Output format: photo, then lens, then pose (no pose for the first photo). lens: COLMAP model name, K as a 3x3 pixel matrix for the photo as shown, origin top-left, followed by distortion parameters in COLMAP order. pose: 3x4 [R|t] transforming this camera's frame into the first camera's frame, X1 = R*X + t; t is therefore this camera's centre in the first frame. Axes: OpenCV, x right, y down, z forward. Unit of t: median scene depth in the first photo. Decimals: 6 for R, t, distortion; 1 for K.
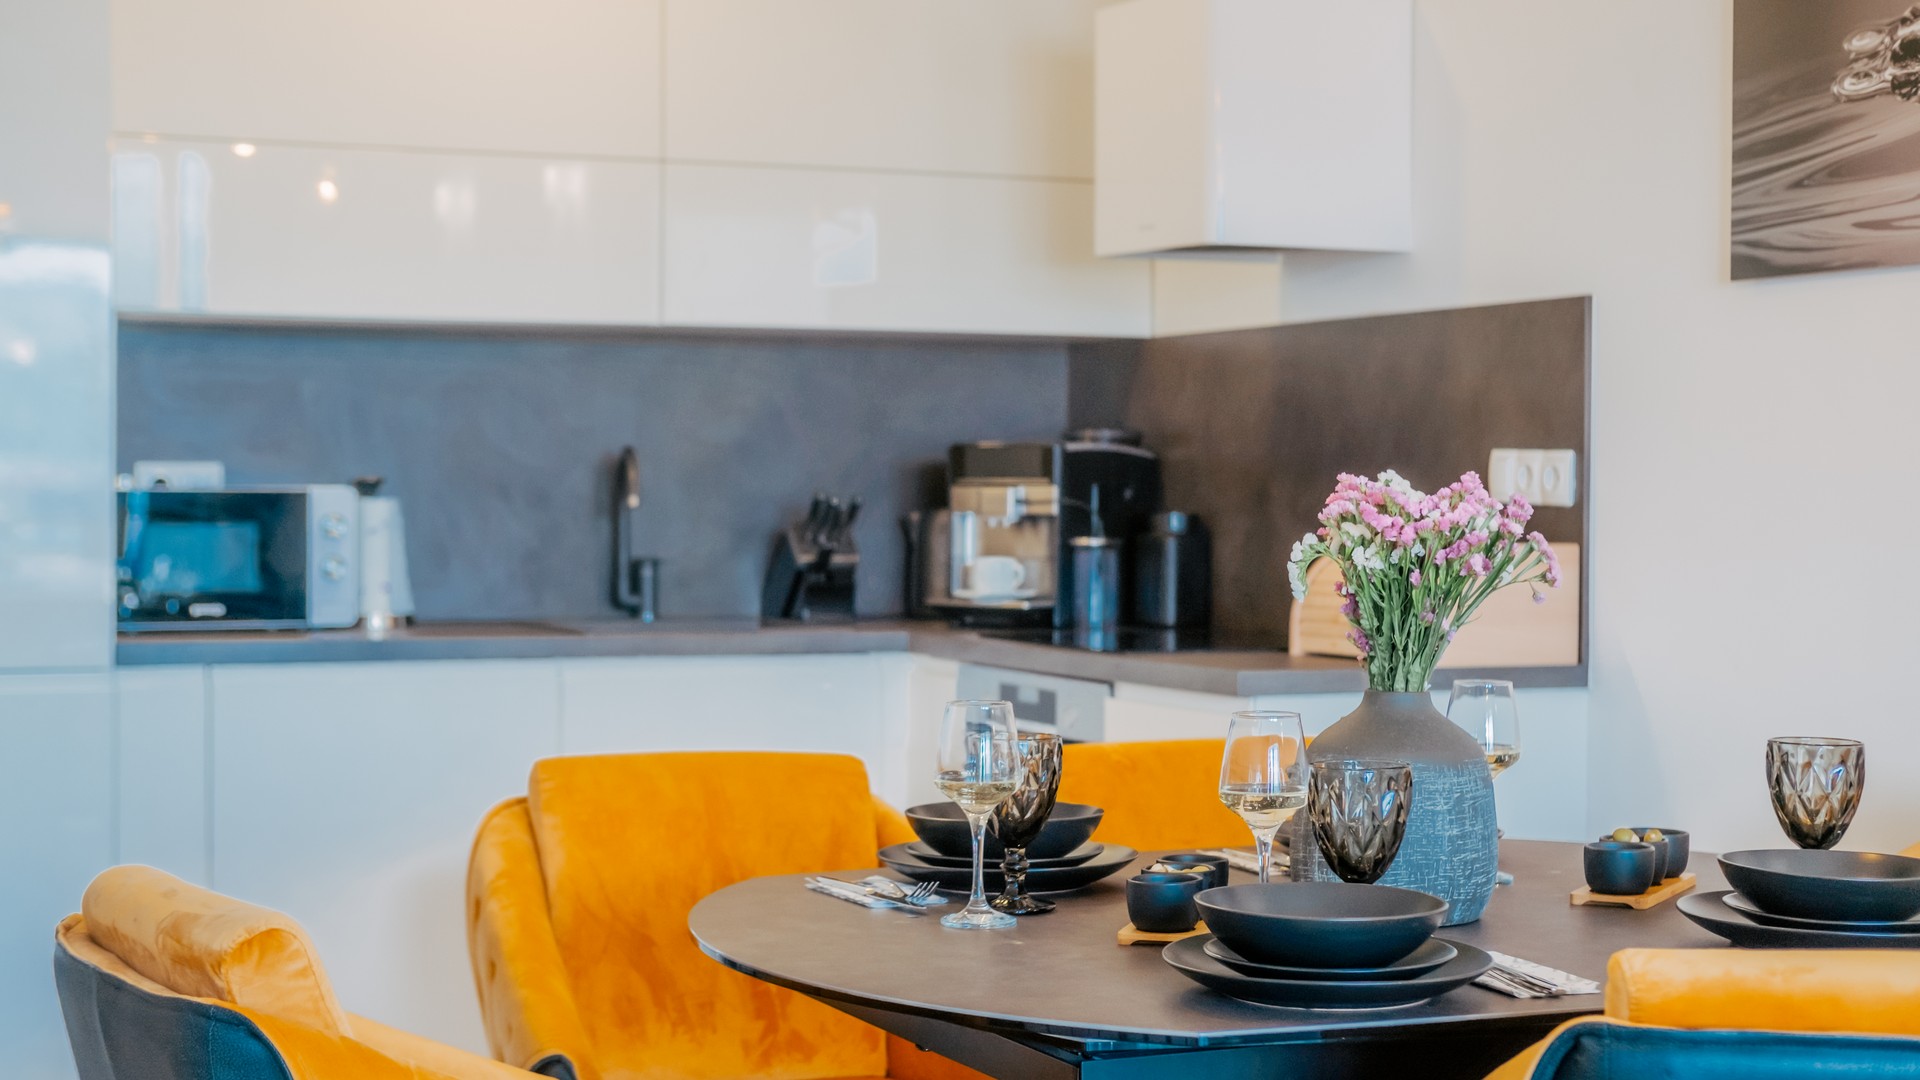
lens RADIAL K [[3039.4, 0, 1024.3], [0, 3039.4, 517.2], [0, 0, 1]] dist [-0.247260, 1.780587]
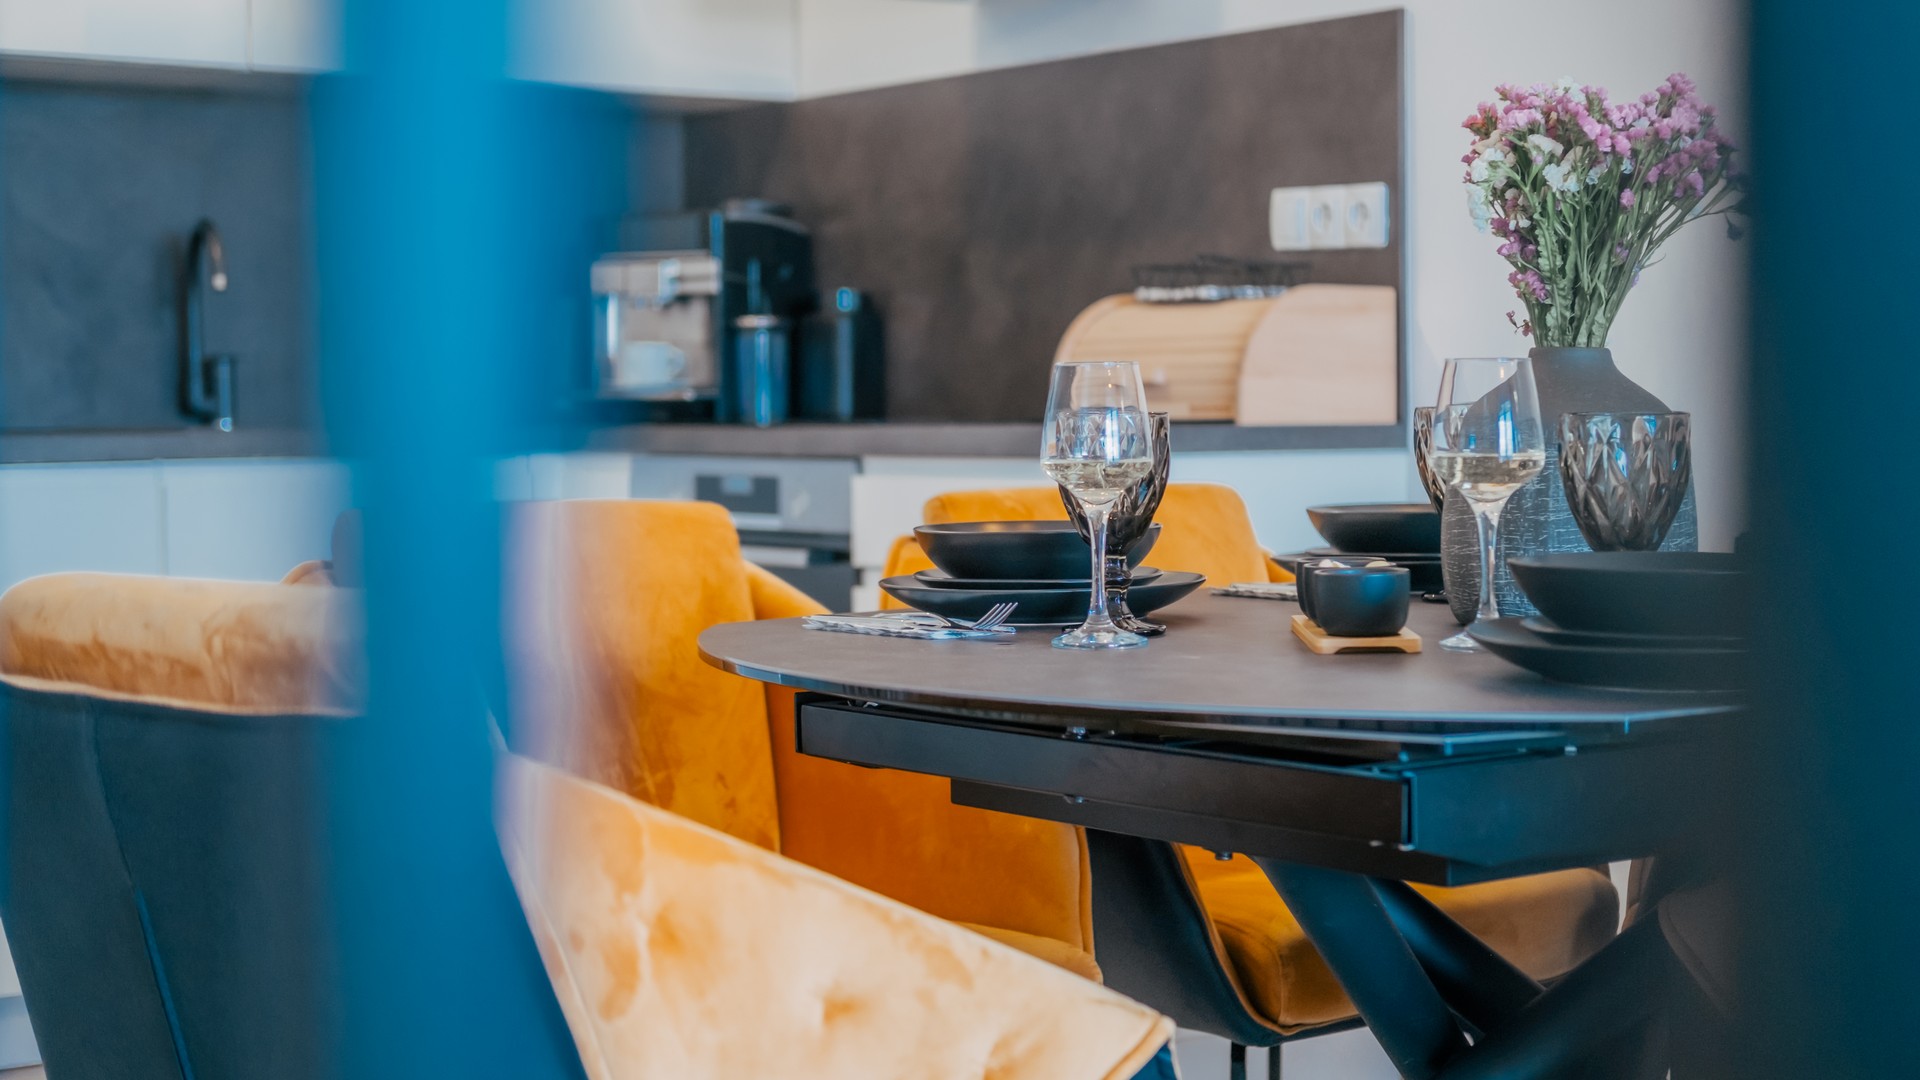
lens RADIAL K [[3116.0, 0, 965.1], [0, 3116.0, 539.1], [0, 0, 1]] dist [-0.313178, 2.680803]
pose [[0.976831, -0.025861, 0.212445, -0.124902], [0.018464, 0.999155, 0.036729, 0.043421], [-0.213215, -0.031955, 0.976483, 0.125663]]
